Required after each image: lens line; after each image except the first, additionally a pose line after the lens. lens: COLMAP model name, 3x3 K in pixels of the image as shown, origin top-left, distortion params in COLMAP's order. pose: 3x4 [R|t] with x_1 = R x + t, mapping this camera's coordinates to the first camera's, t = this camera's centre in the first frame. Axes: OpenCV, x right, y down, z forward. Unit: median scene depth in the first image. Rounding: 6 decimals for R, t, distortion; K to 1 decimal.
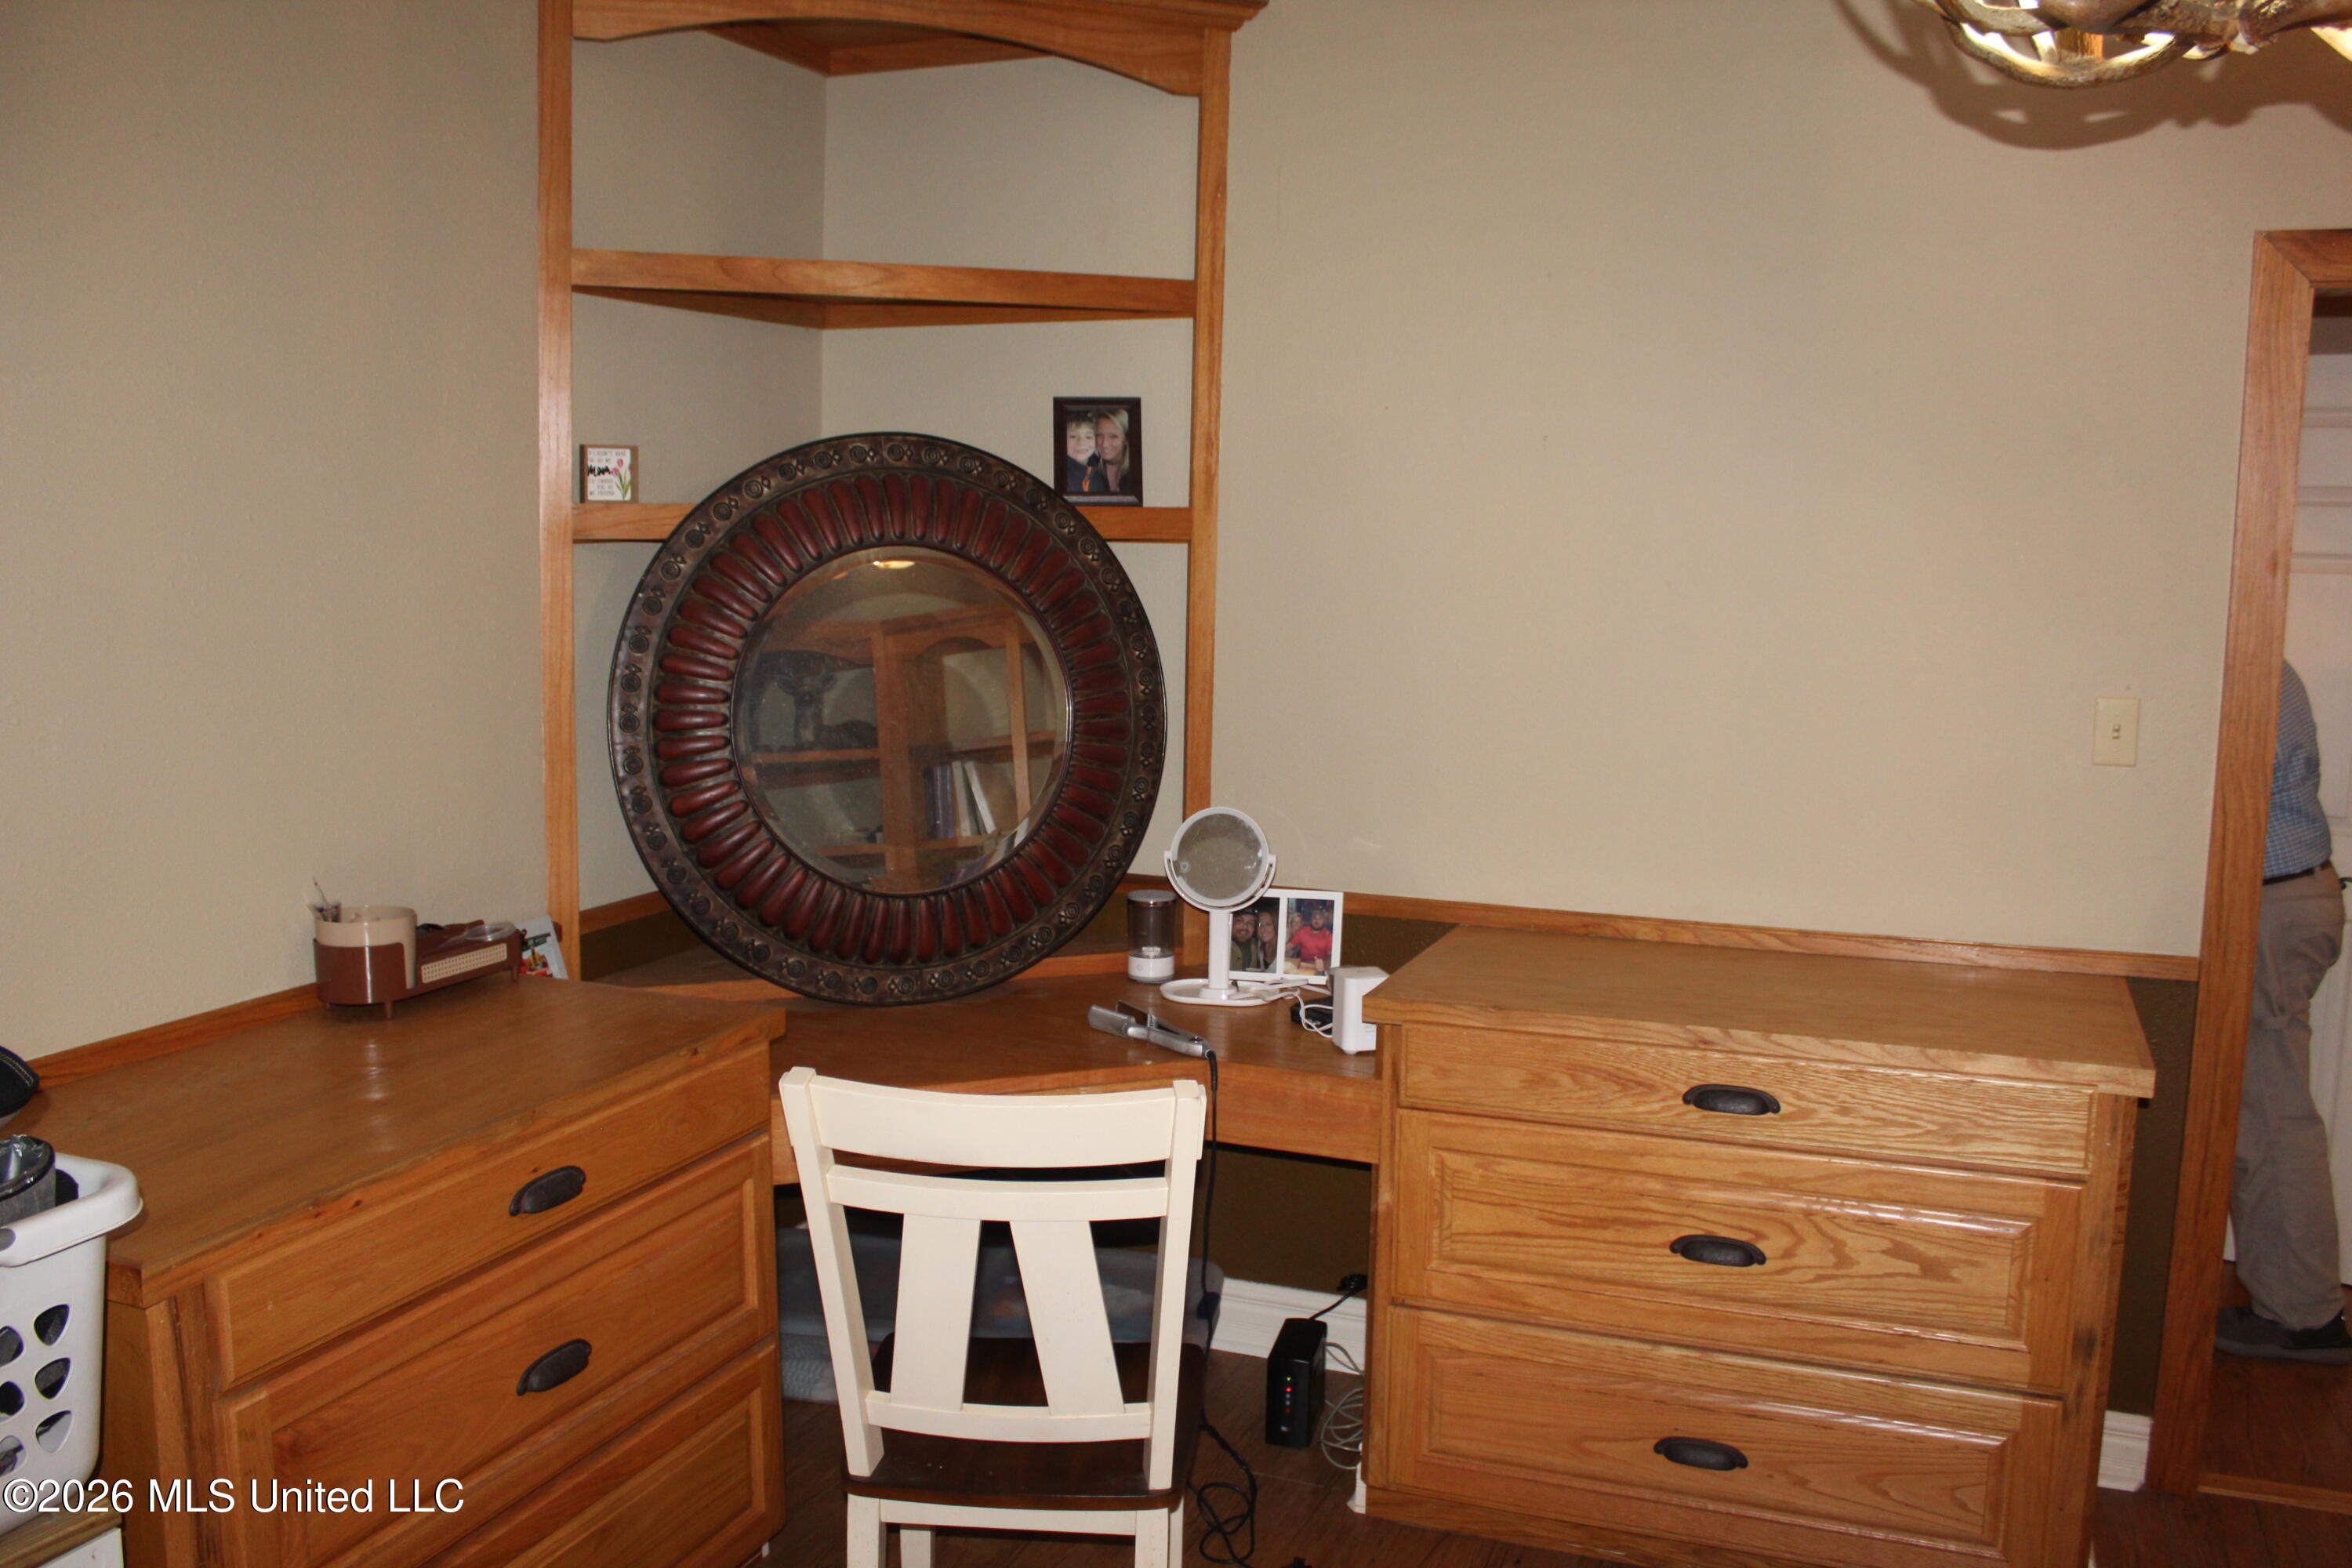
lens RADIAL K [[1964.1, 0, 1175.9], [0, 1964.1, 788.1], [0, 0, 1]] dist [-0.157040, 0.144305]
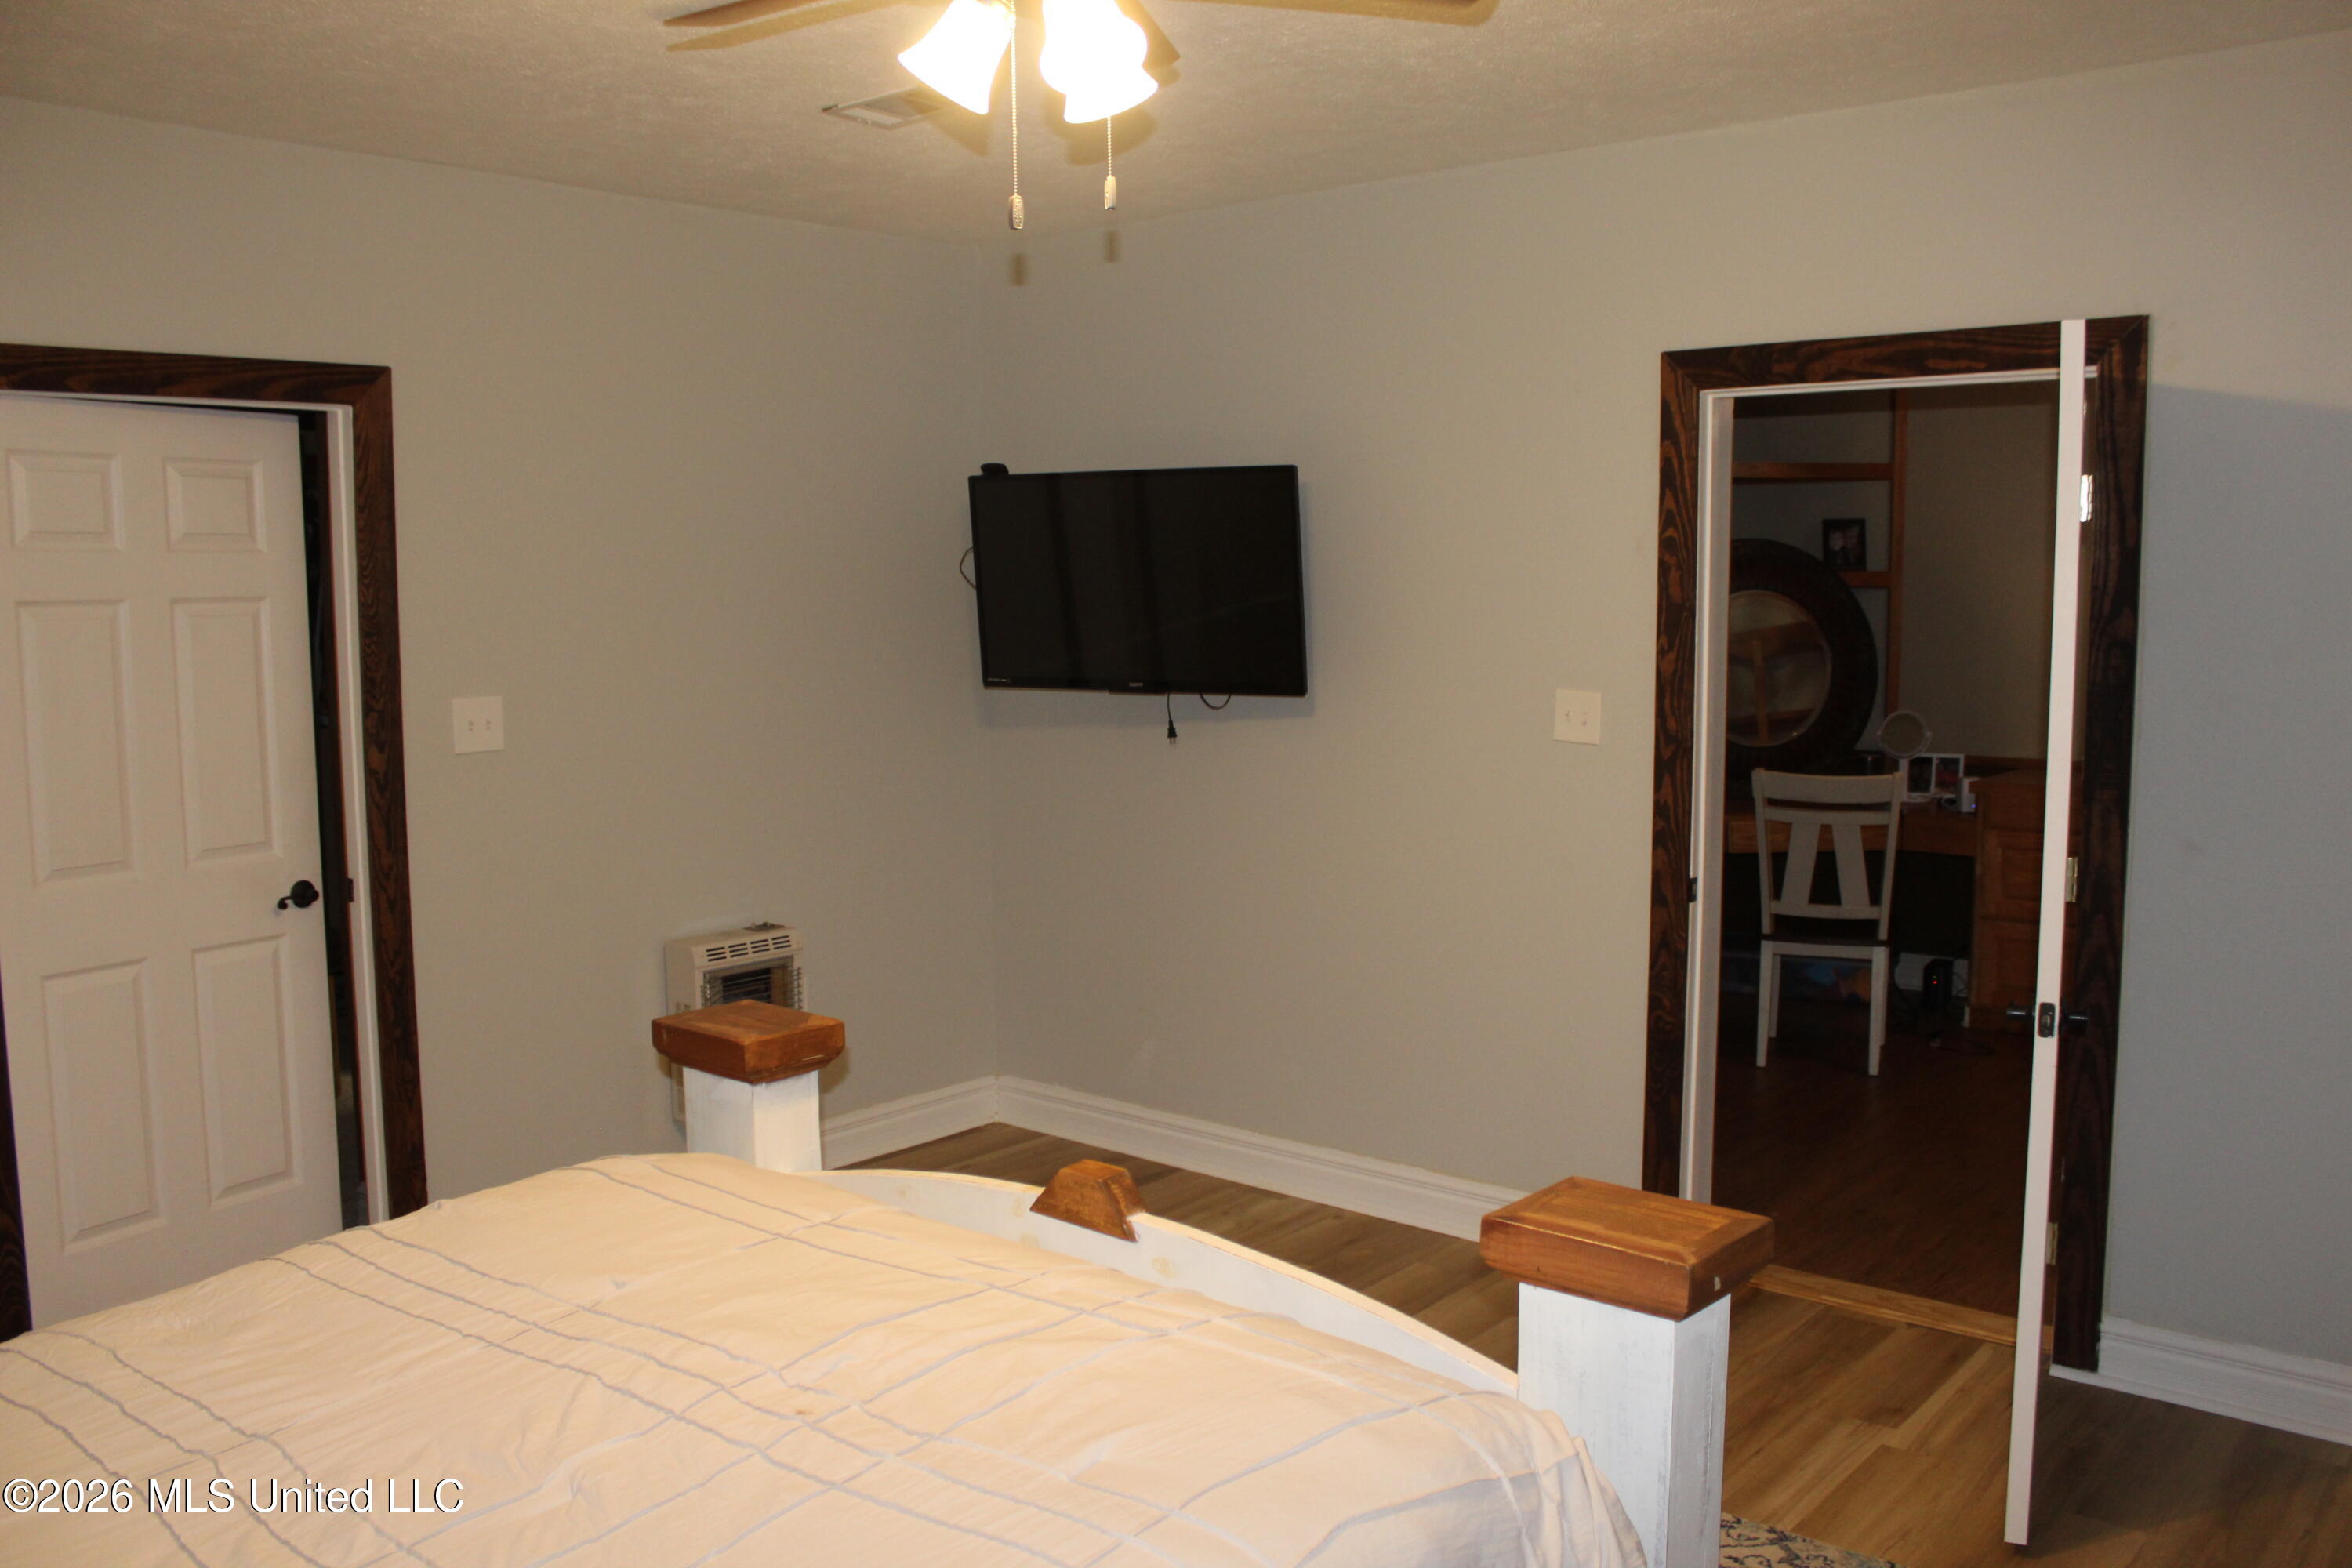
lens RADIAL K [[1964.1, 0, 1173.0], [0, 1964.1, 777.3], [0, 0, 1]] dist [-0.157040, 0.144305]
pose [[0.947855, 0.015044, -0.318346, -0.066499], [-0.027309, 0.999045, -0.034100, 0.182190], [0.317529, 0.041016, 0.947361, -1.286273]]
